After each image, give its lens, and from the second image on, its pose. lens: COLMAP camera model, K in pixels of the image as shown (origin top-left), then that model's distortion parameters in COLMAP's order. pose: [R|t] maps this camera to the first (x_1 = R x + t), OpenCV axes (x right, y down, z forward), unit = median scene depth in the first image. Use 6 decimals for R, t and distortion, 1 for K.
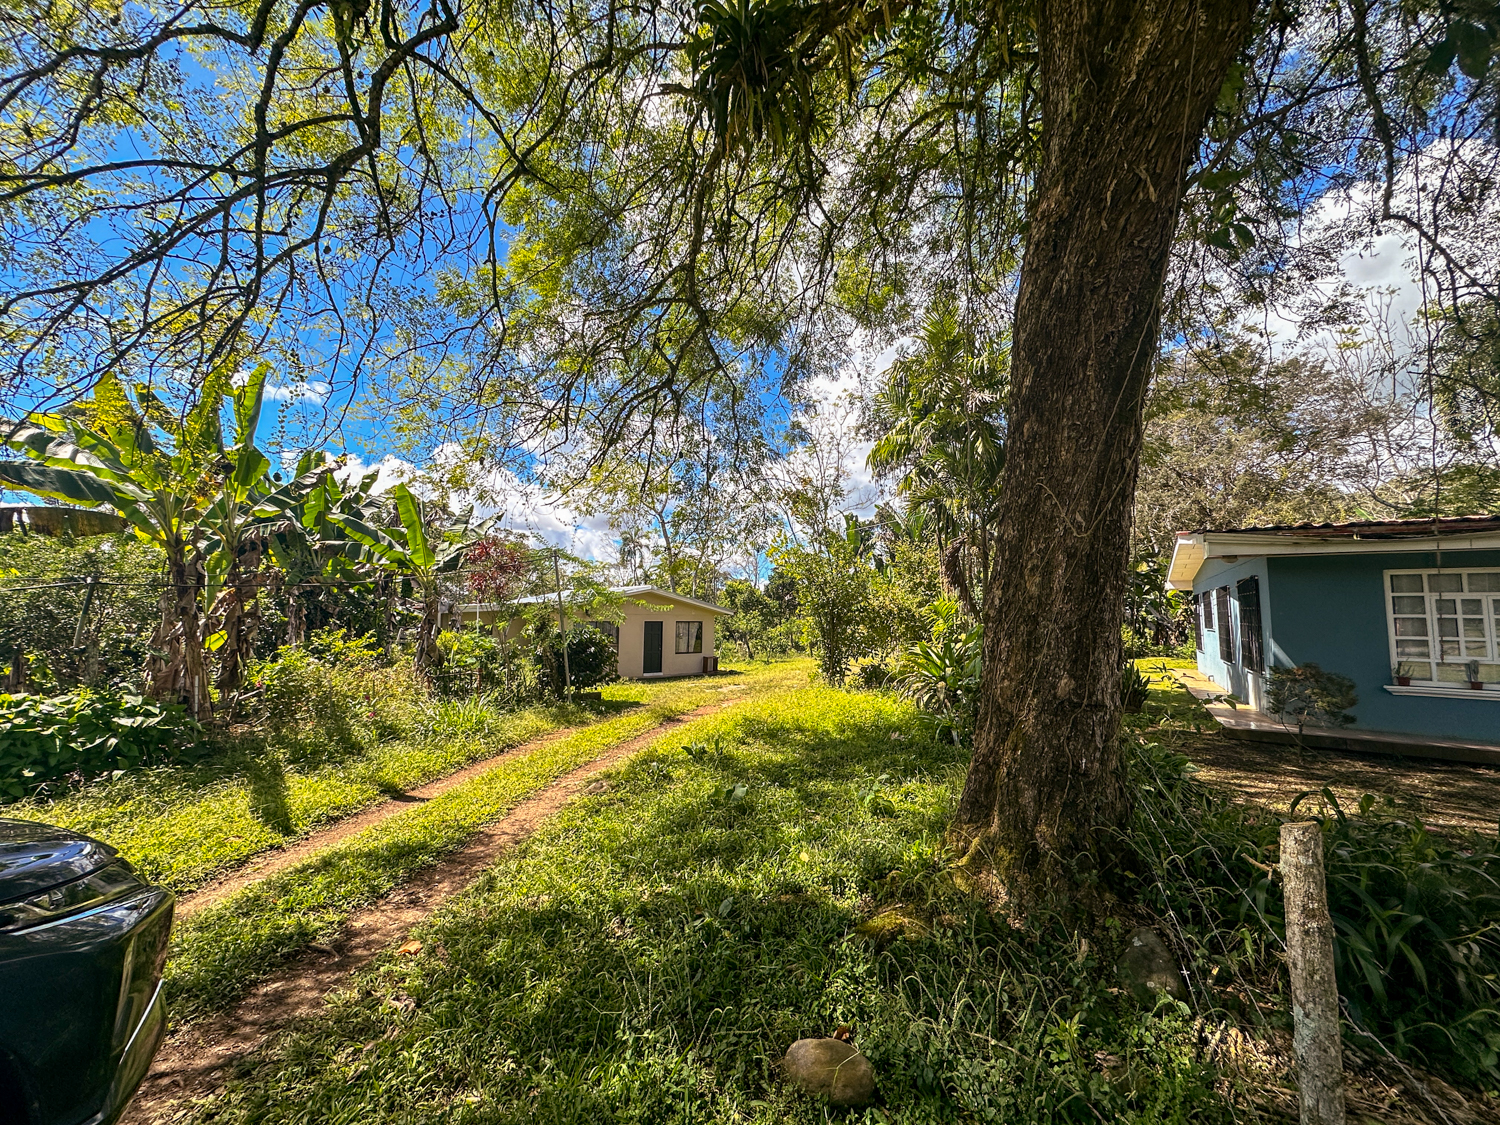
lens RADIAL K [[600.1, 0, 749.3], [0, 600.1, 565.0], [0, 0, 1]] dist [-0.001145, -0.000816]
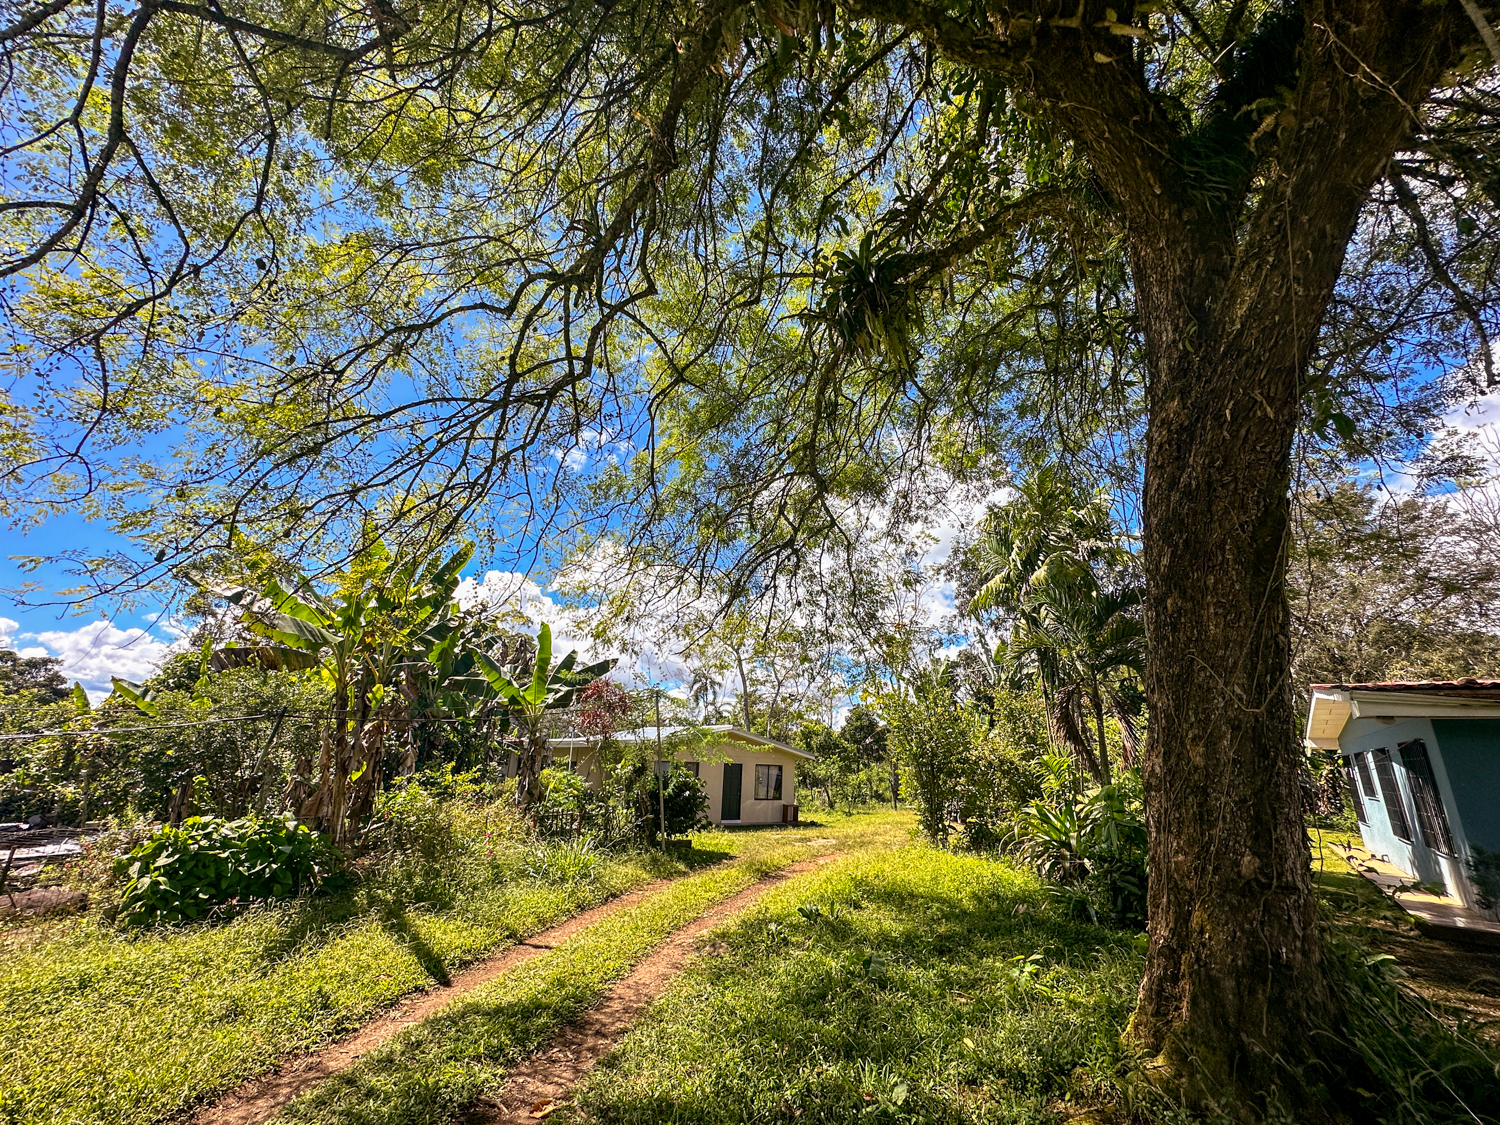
lens RADIAL K [[607.4, 0, 750.0], [0, 607.4, 562.5], [0, 0, 1]] dist [-0.009220, 0.003512]
pose [[0.993581, -0.000036, -0.113122, -0.054627], [-0.025369, 0.974458, -0.223132, -0.012199], [0.110241, 0.224569, 0.968202, -0.050893]]
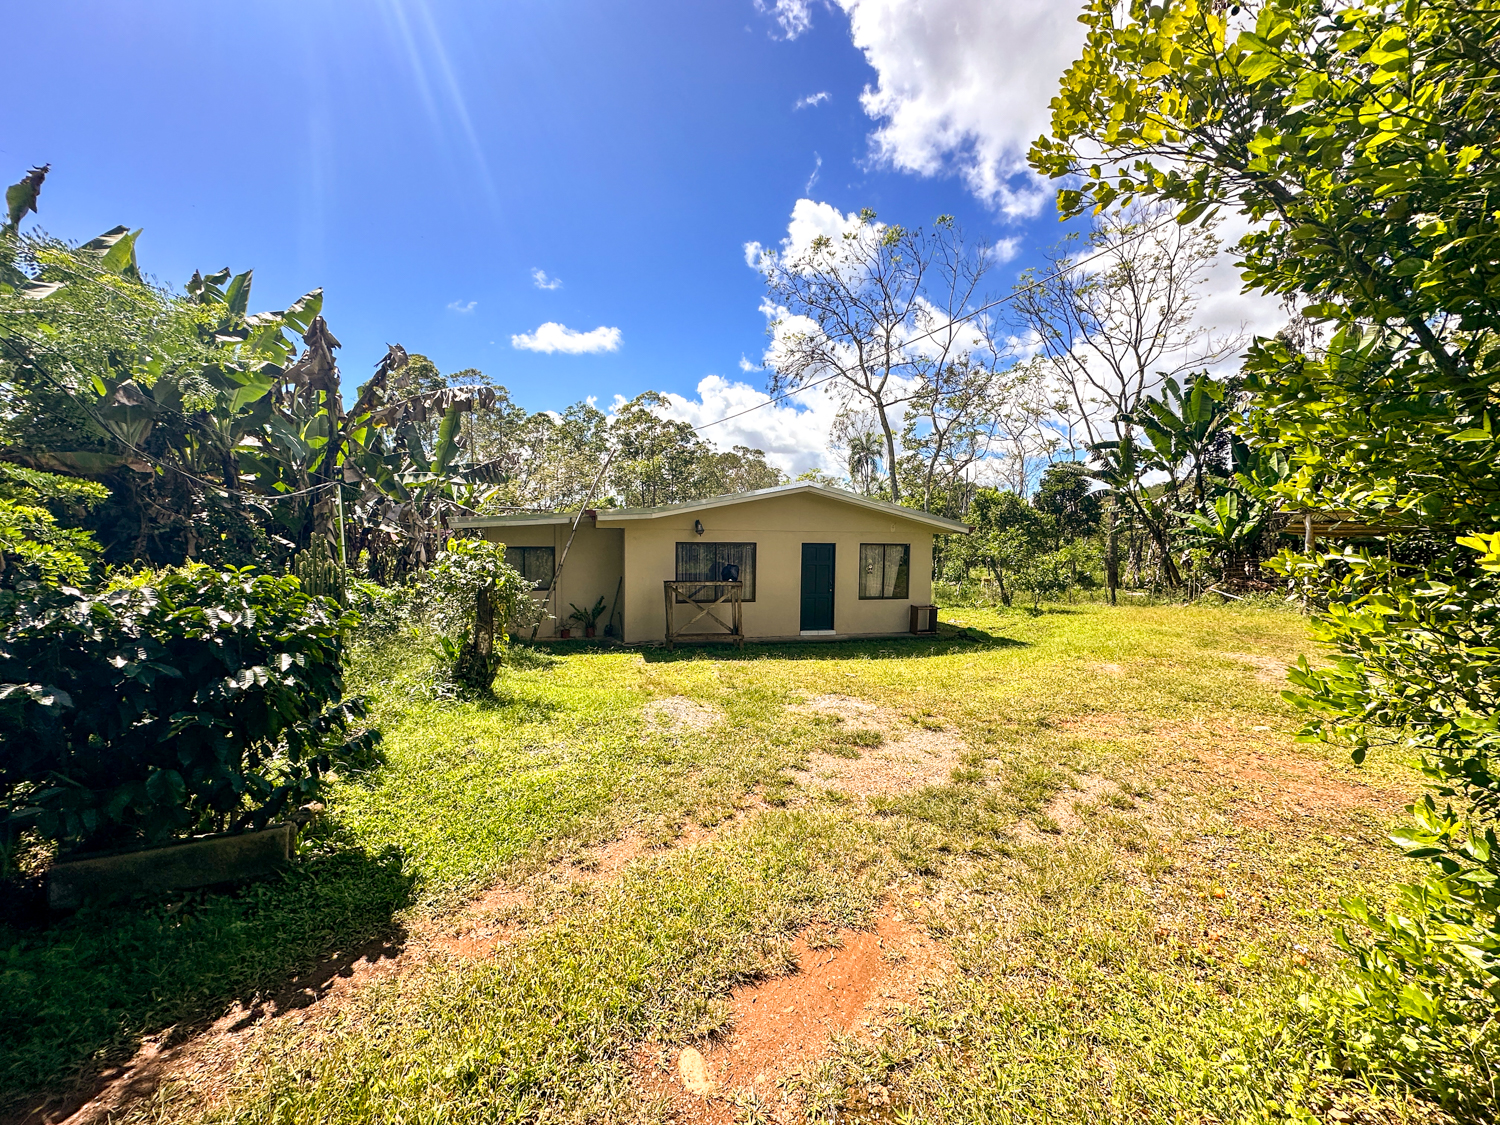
lens RADIAL K [[613.4, 0, 750.0], [0, 613.4, 562.5], [0, 0, 1]] dist [0.015648, -0.000118]
pose [[0.918980, 0.021706, -0.393706, 0.029236], [0.028588, 0.992188, 0.121430, 0.097659], [0.393266, -0.122847, 0.911181, 1.096667]]
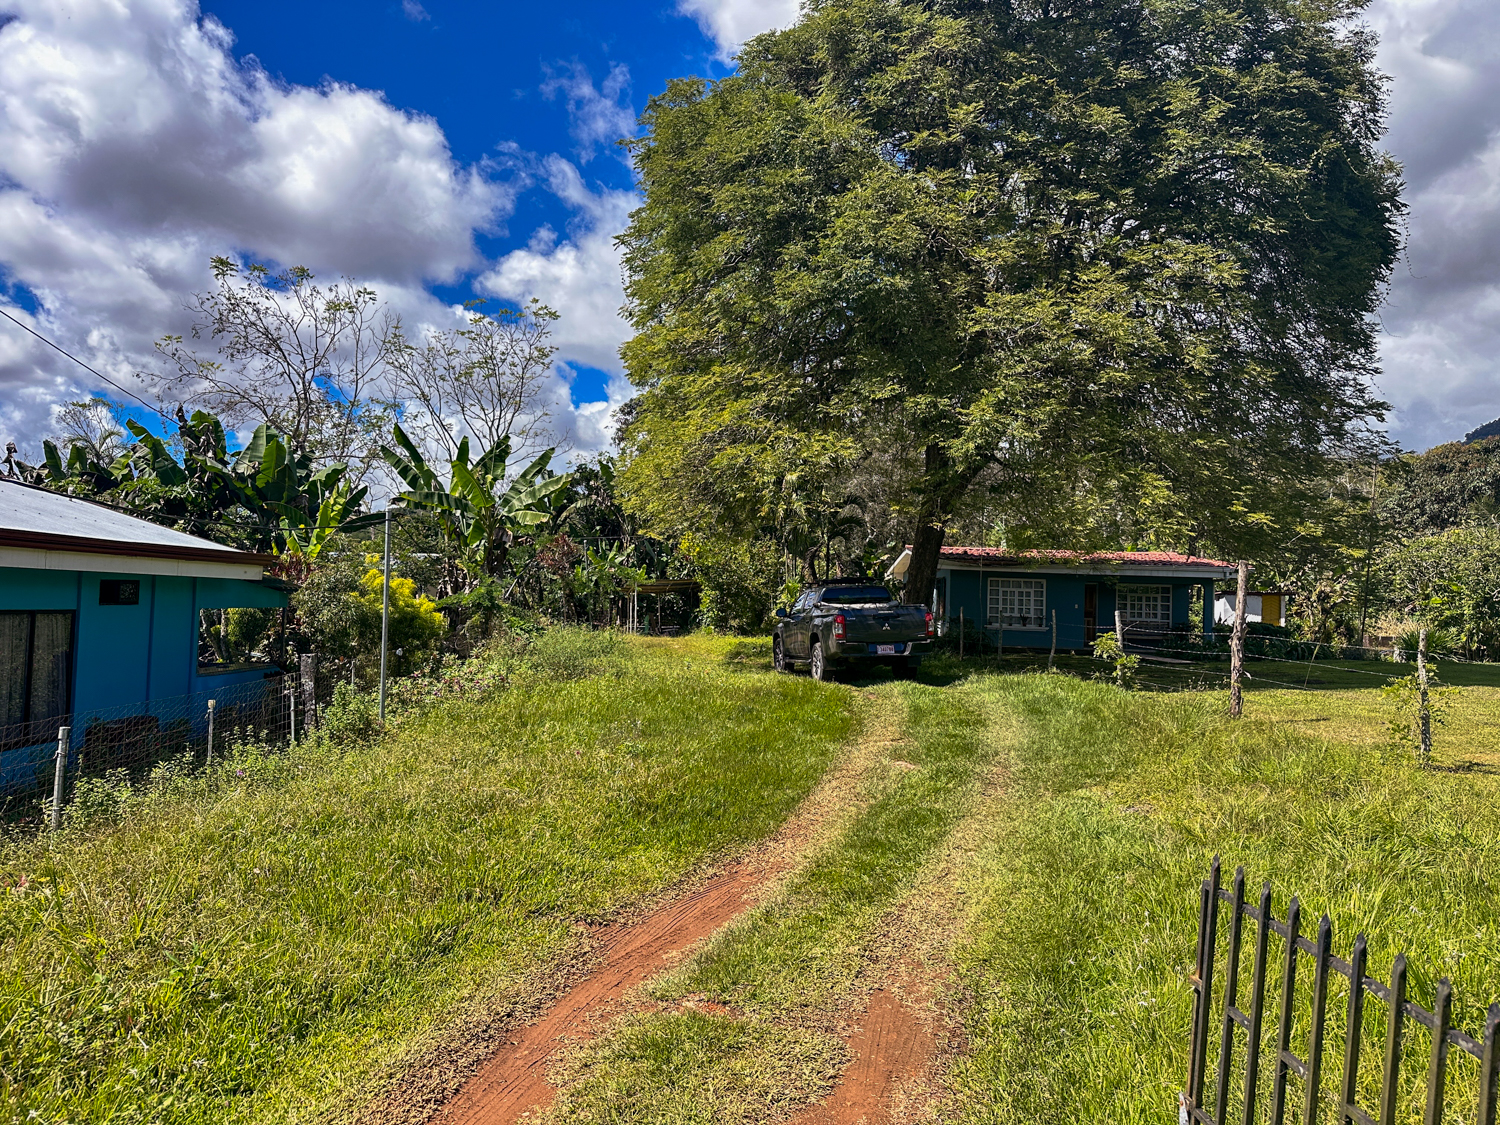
lens RADIAL K [[1059.6, 0, 745.1], [0, 1059.6, 561.4], [0, 0, 1]] dist [0.099079, -0.106367]
pose [[0.853448, 0.039805, 0.519656, -1.626371], [-0.067507, 0.997123, 0.034489, -0.112967], [-0.516788, -0.064515, 0.853679, -1.746984]]
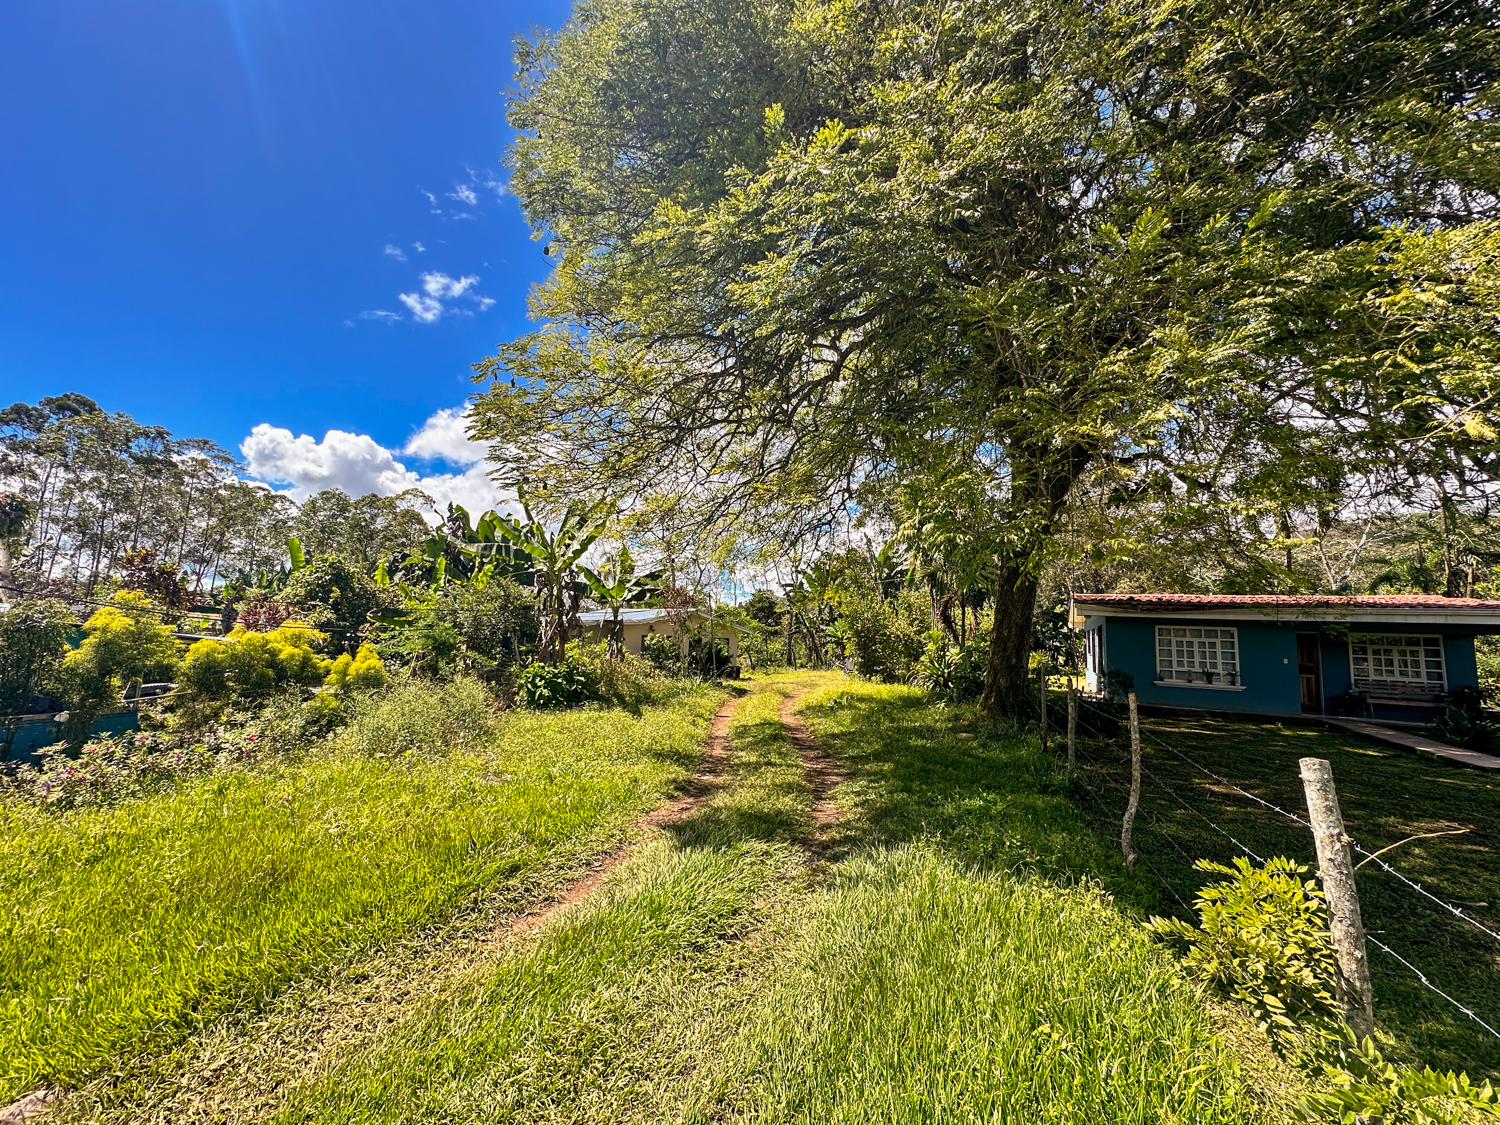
lens RADIAL K [[600.1, 0, 749.3], [0, 600.1, 565.0], [0, 0, 1]] dist [-0.001145, -0.000816]
pose [[0.995093, 0.043177, 0.089022, -0.440657], [-0.040497, 0.998677, -0.031688, -0.064740], [-0.090272, 0.027927, 0.995525, -0.786777]]
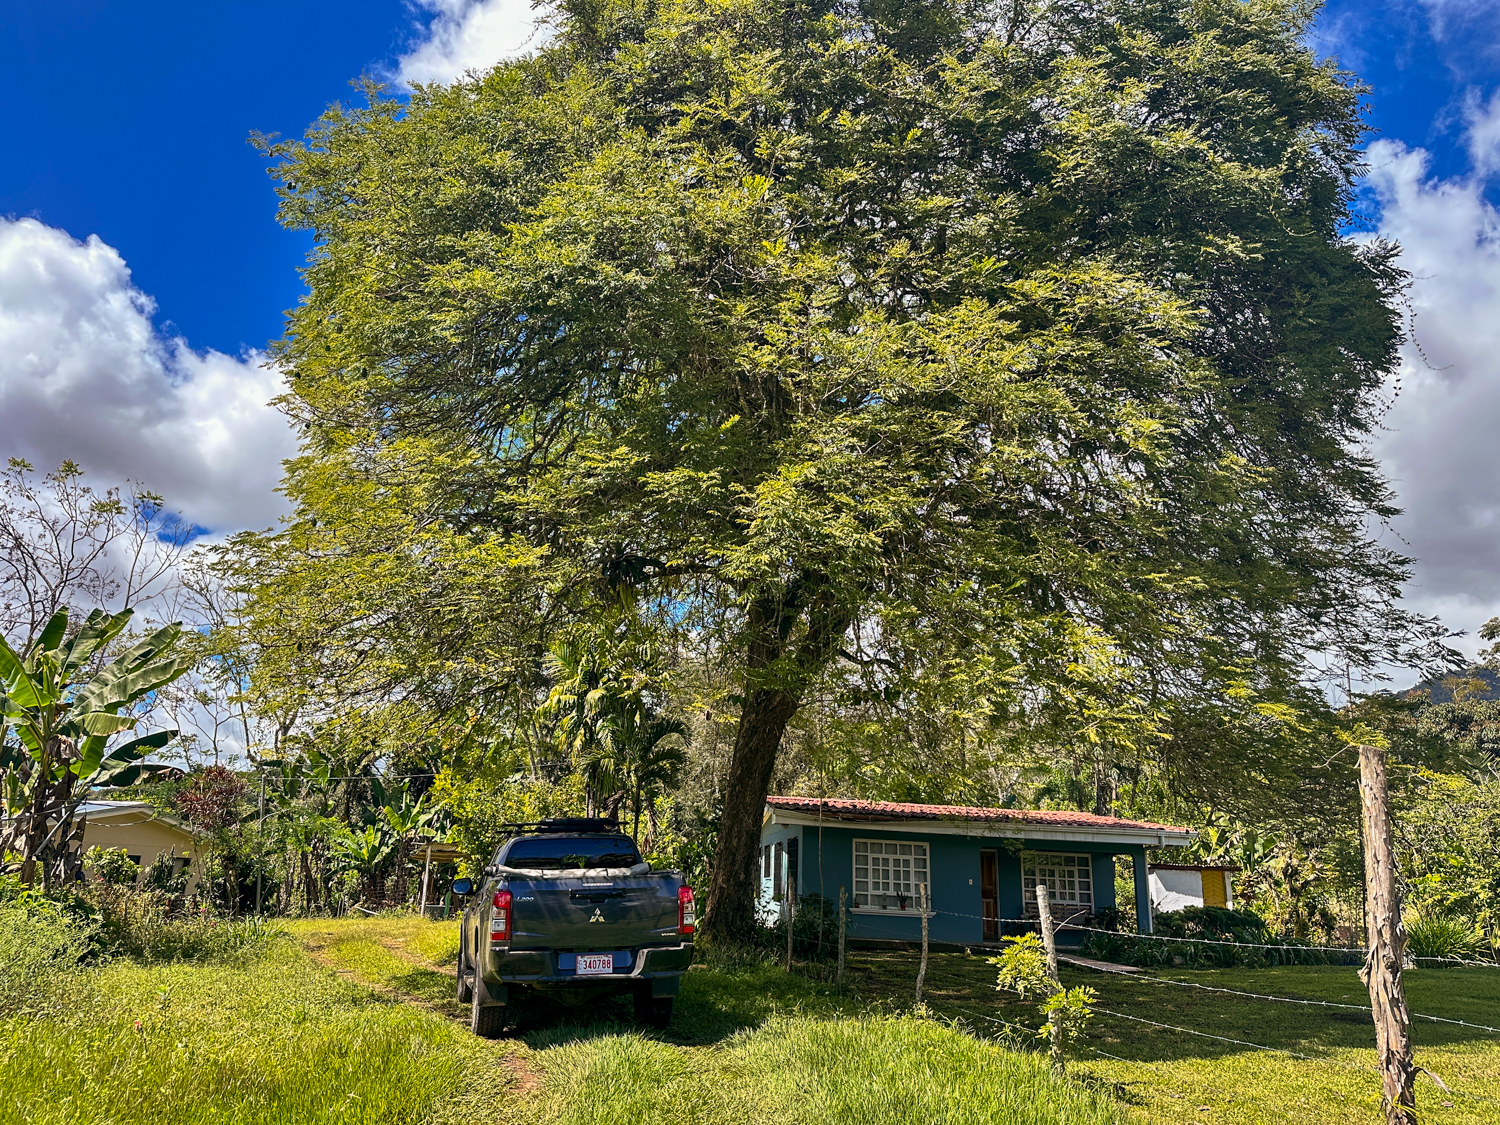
lens RADIAL K [[1056.7, 0, 739.8], [0, 1056.7, 556.6], [0, 0, 1]] dist [0.113038, -0.178639]
pose [[0.801590, 0.198162, 0.564079, -0.940502], [-0.083361, 0.971303, -0.222760, -0.059623], [-0.592034, 0.131540, 0.795105, -1.160907]]
